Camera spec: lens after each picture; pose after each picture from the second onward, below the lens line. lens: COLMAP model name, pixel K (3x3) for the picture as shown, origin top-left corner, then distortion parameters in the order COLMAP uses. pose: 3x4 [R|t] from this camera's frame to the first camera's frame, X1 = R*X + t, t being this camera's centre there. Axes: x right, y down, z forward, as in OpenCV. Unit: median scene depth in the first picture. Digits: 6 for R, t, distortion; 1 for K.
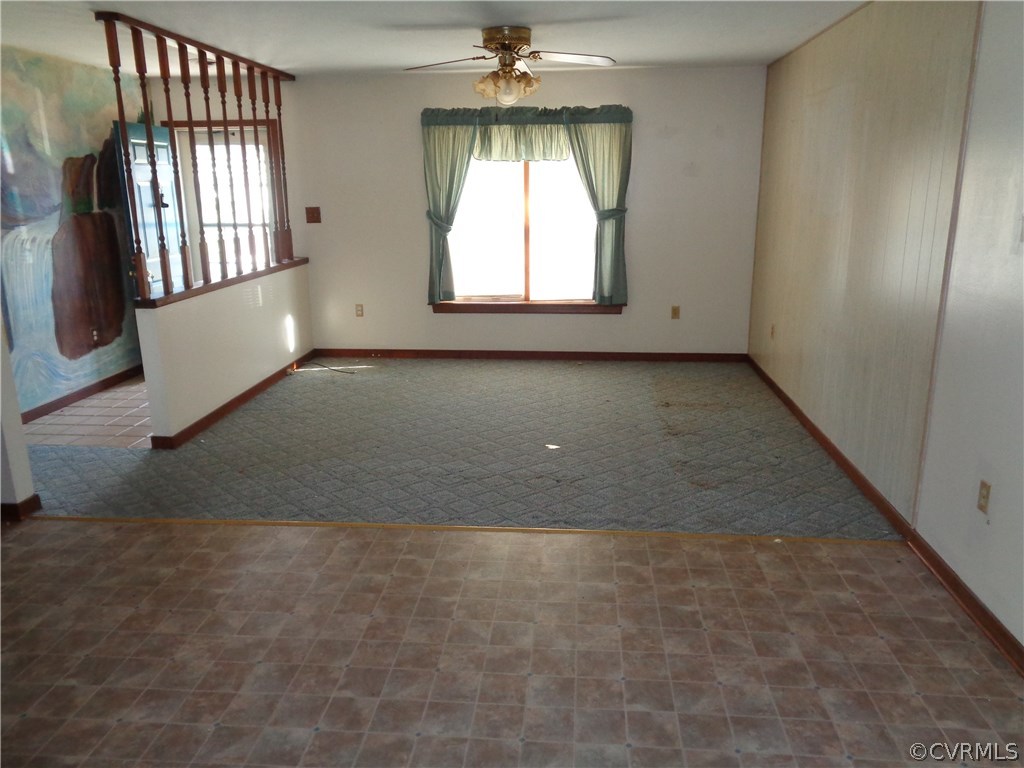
lens RADIAL K [[787.7, 0, 512.0], [0, 787.7, 384.0], [0, 0, 1]] dist [0.005232, 0.002511]
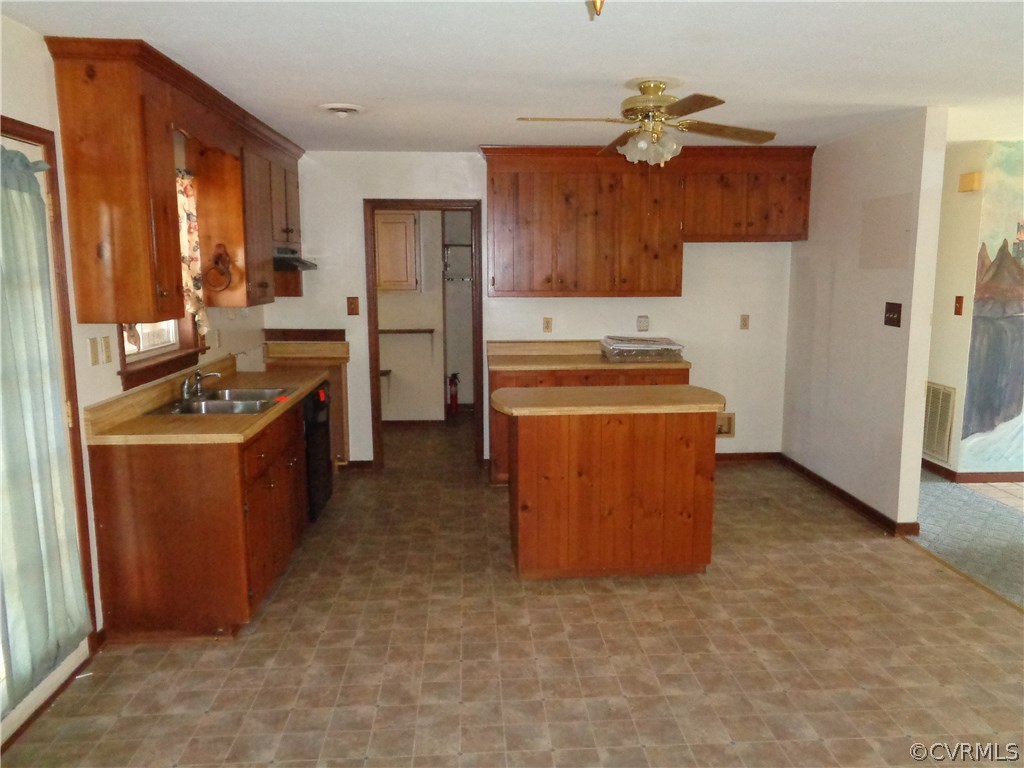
lens RADIAL K [[766.4, 0, 512.0], [0, 766.4, 384.0], [0, 0, 1]] dist [0.001736, 0.002417]
pose [[0.147344, 0.157644, -0.976442, 0.566215], [-0.246028, 0.962030, 0.118192, -0.068284], [0.957998, 0.222817, 0.180534, 0.202945]]
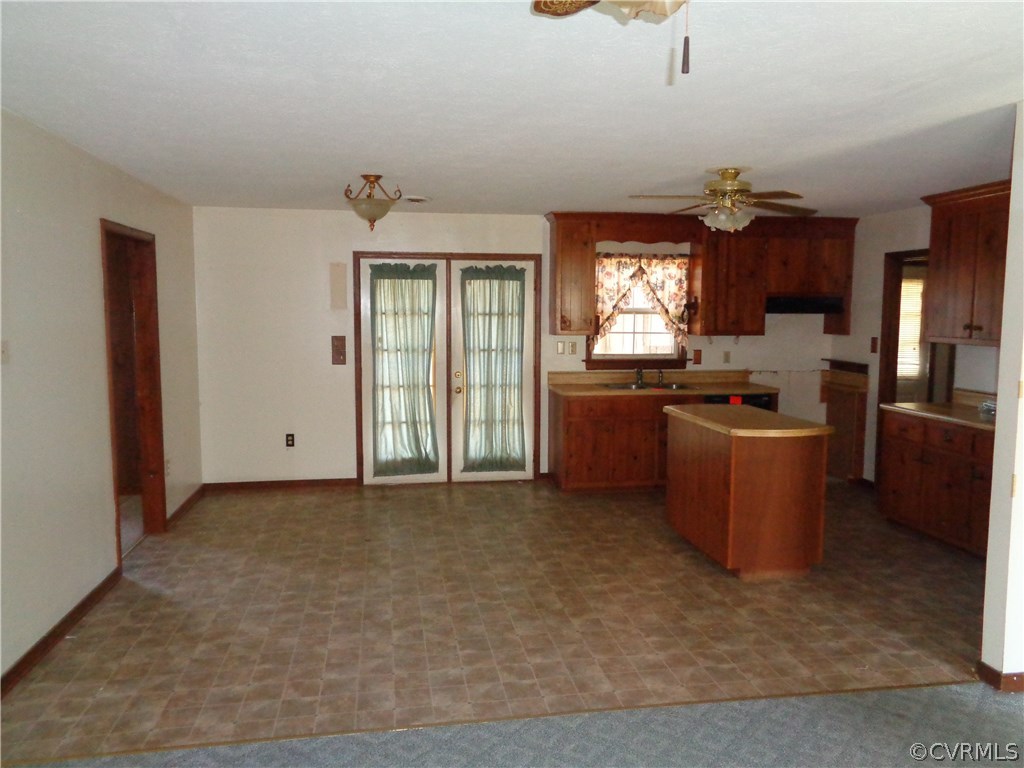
lens RADIAL K [[766.4, 0, 512.0], [0, 766.4, 384.0], [0, 0, 1]] dist [0.001736, 0.002417]
pose [[-0.967644, 0.029569, -0.250583, 0.144394], [-0.058049, 0.940384, 0.335126, -0.545162], [0.245553, 0.338828, -0.908240, 2.065900]]
